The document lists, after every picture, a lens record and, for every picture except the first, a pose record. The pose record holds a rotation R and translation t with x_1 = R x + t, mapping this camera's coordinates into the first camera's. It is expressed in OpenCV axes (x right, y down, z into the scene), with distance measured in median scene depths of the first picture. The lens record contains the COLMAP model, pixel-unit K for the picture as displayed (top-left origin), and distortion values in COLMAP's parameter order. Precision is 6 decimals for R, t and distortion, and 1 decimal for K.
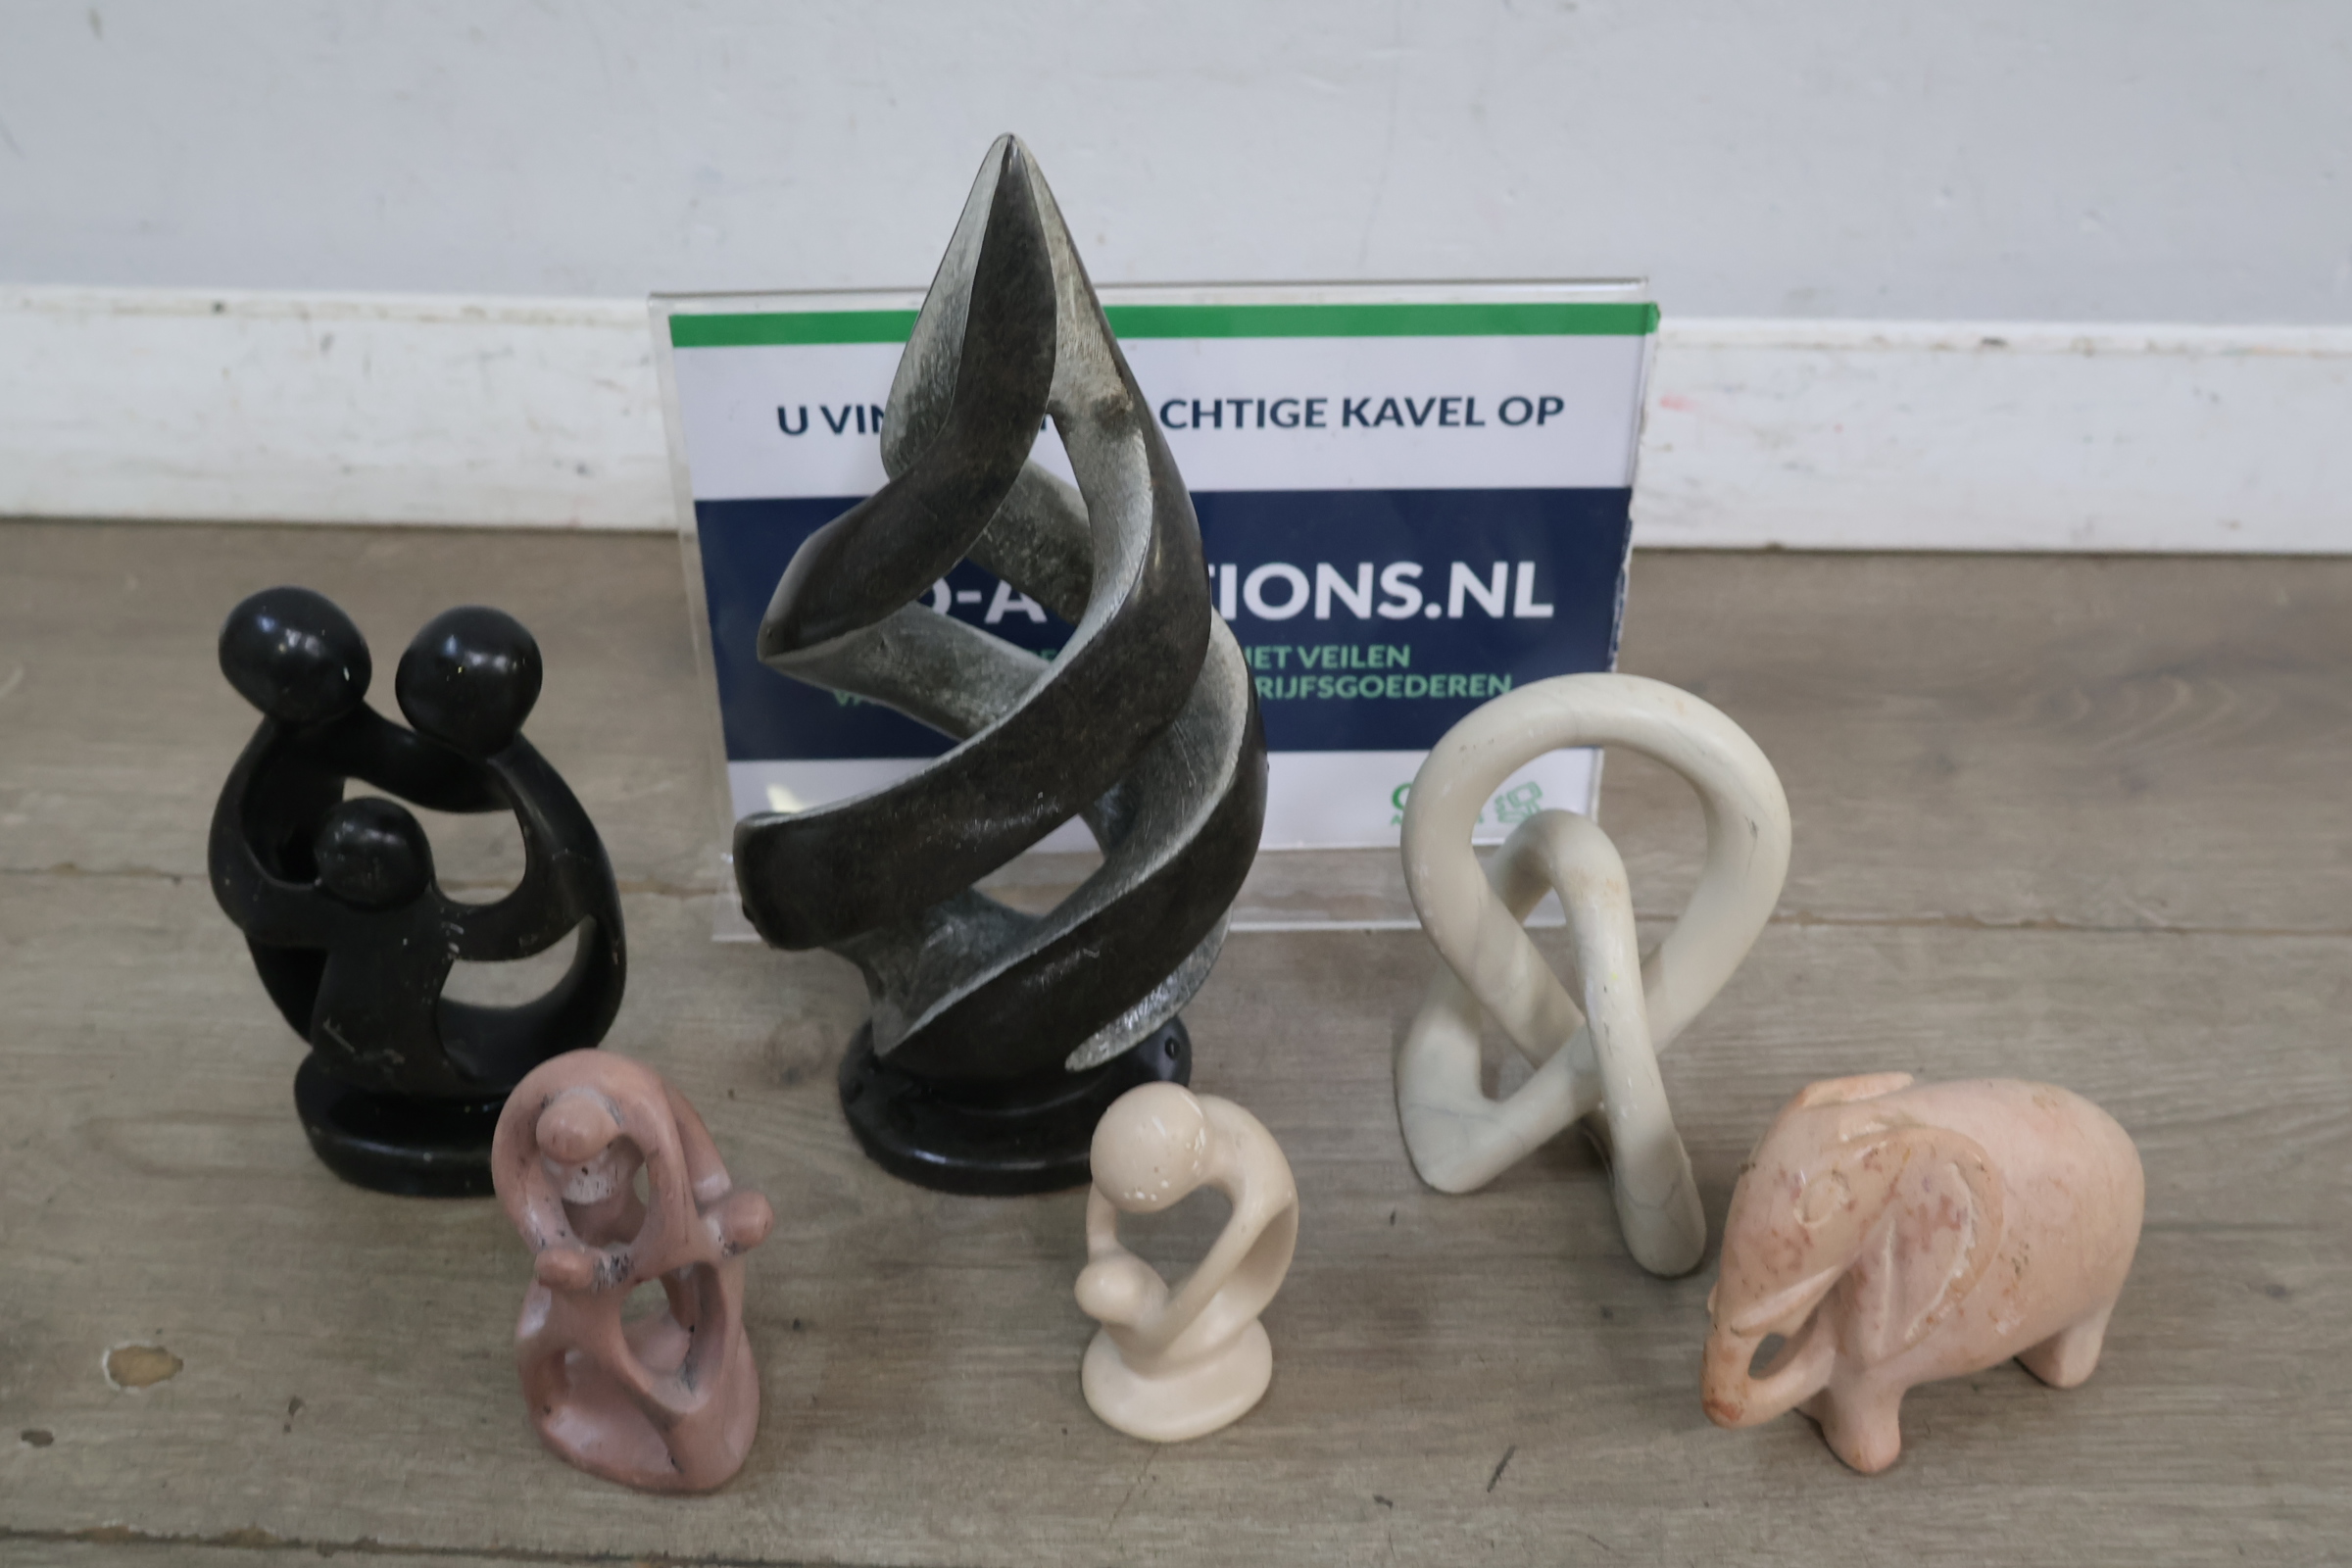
lens RADIAL K [[2642.0, 0, 1161.5], [0, 2642.0, 780.3], [0, 0, 1]] dist [0.006678, 0.000000]
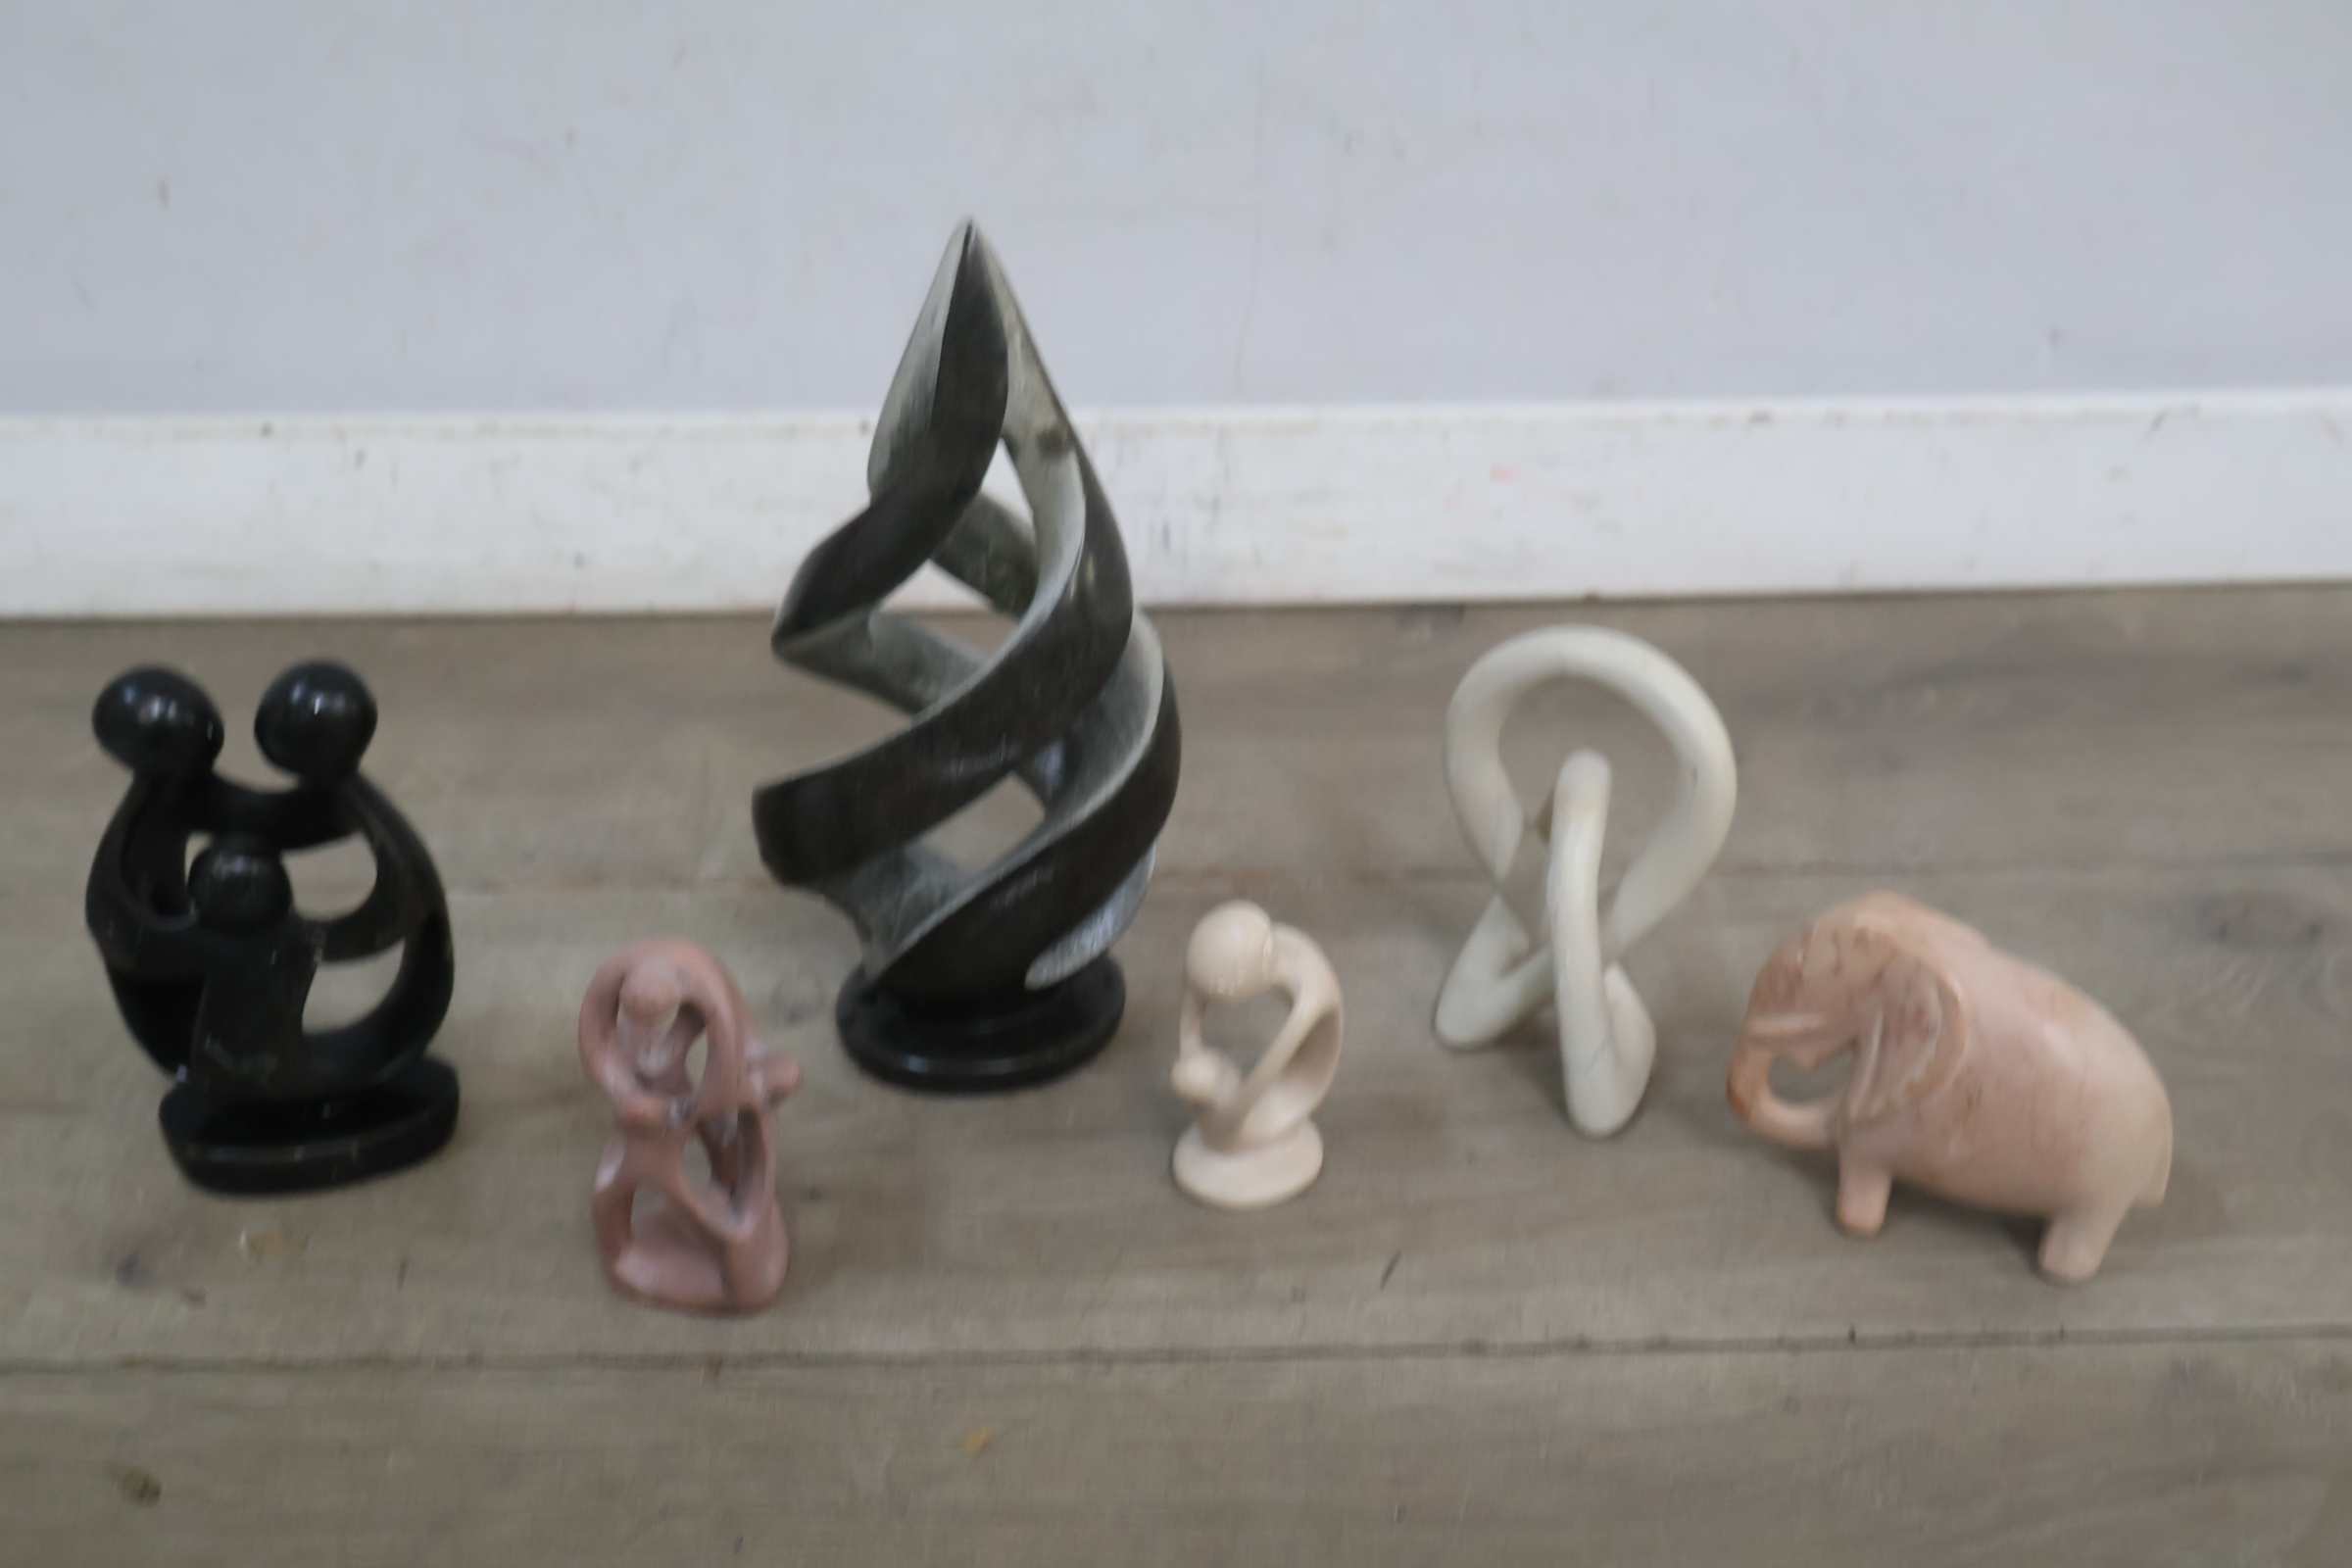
lens RADIAL K [[2642.0, 0, 1167.3], [0, 2642.0, 773.3], [0, 0, 1]] dist [0.006678, 0.000000]
pose [[0.998306, -0.032605, 0.048192, -0.027532], [0.036678, 0.995602, -0.086209, 0.124731], [-0.045169, 0.087831, 0.995111, -0.241900]]
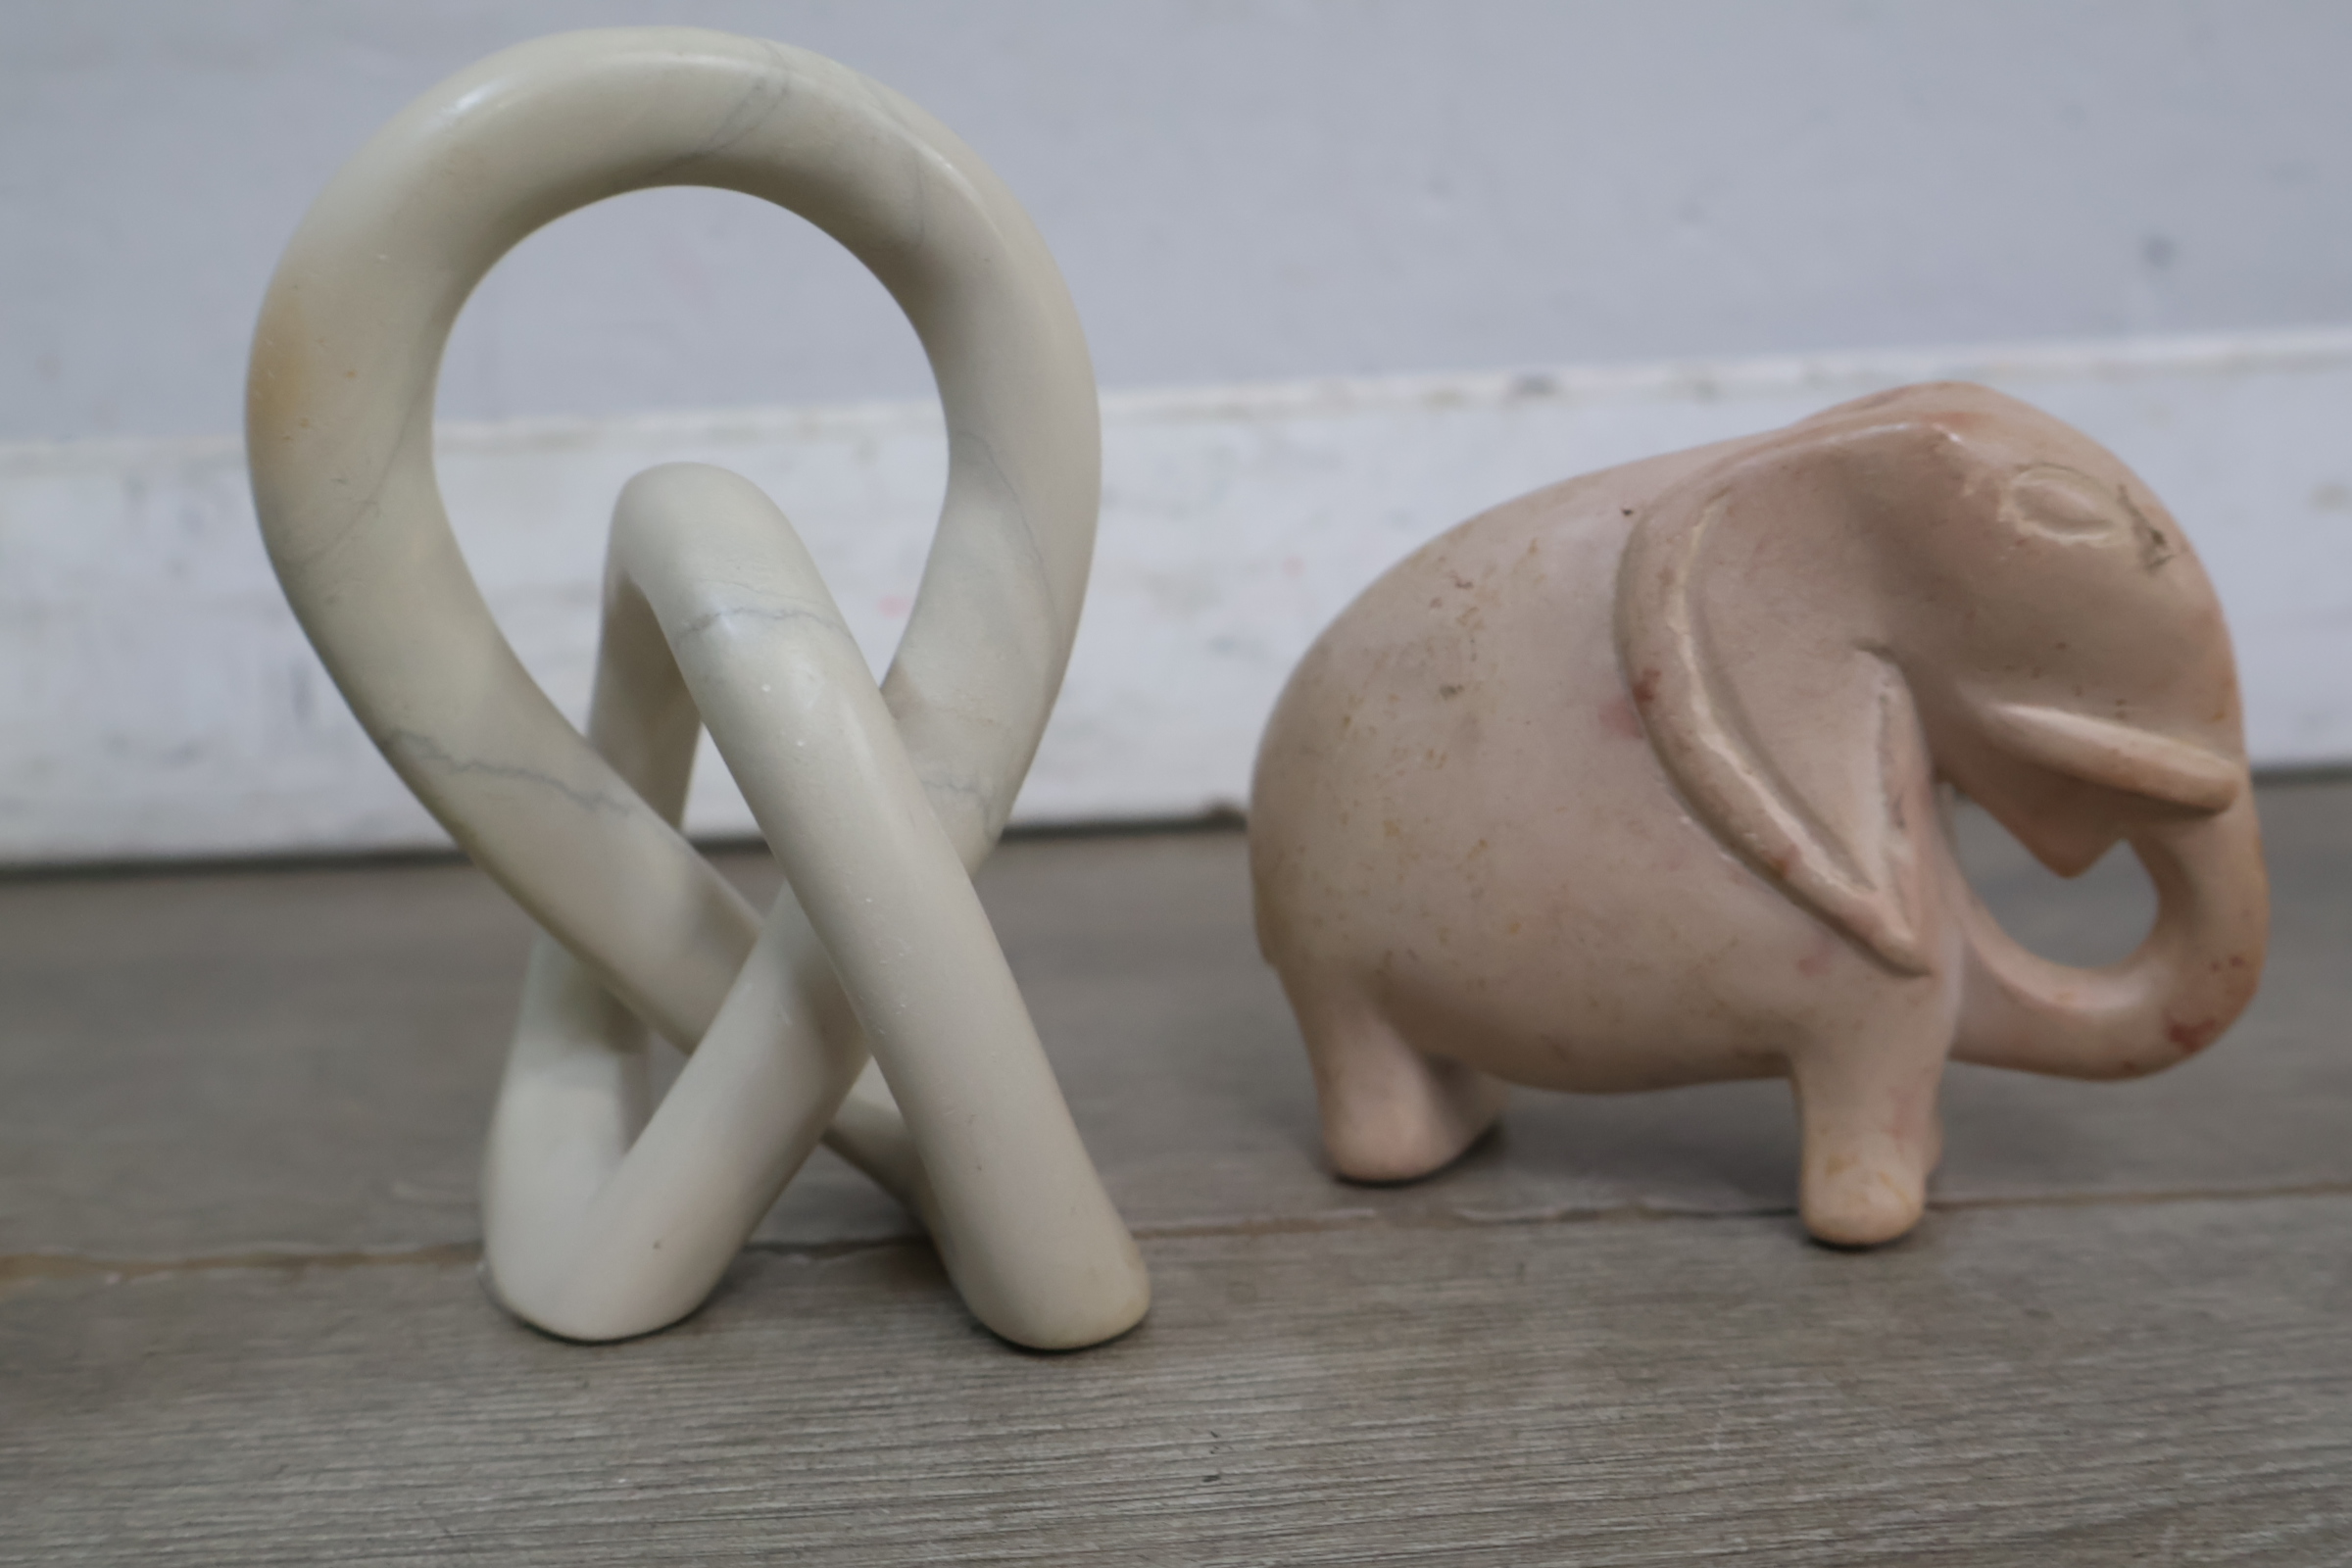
lens RADIAL K [[2642.0, 0, 1161.0], [0, 2642.0, 777.1], [0, 0, 1]] dist [0.006678, 0.000000]
pose [[0.999150, -0.041197, 0.001086, 0.316279], [0.038135, 0.914248, -0.403357, 0.186038], [0.015624, 0.403056, 0.915042, 0.706837]]
